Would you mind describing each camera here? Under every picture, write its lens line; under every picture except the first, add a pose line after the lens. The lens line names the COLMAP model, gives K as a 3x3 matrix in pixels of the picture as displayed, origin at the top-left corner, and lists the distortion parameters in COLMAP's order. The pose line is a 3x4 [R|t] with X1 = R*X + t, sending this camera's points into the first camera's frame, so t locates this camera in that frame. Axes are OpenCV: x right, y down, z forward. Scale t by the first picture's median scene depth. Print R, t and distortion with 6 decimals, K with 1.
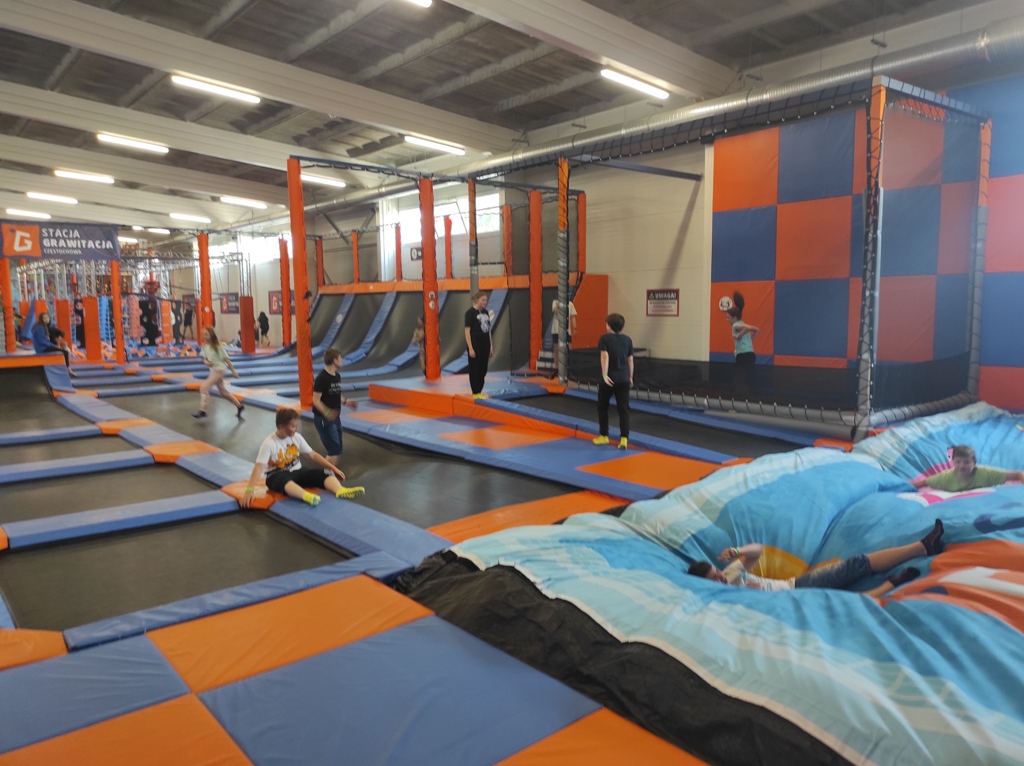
lens RADIAL K [[752.4, 0, 516.9], [0, 752.4, 378.4], [0, 0, 1]] dist [0.020655, -0.009781]
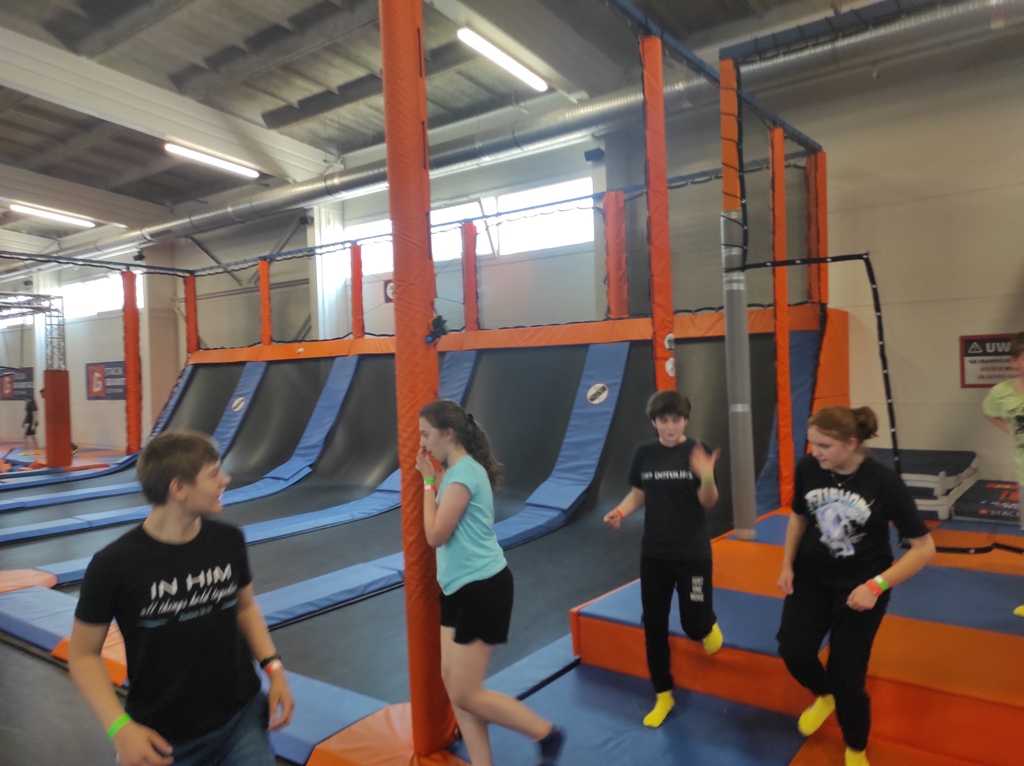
lens RADIAL K [[752.4, 0, 504.5], [0, 752.4, 387.3], [0, 0, 1]] dist [0.020655, -0.009781]
pose [[0.974366, -0.021601, 0.223927, -0.177352], [0.040872, 0.995812, -0.081786, -0.038633], [-0.221223, 0.088842, 0.971168, 0.410313]]
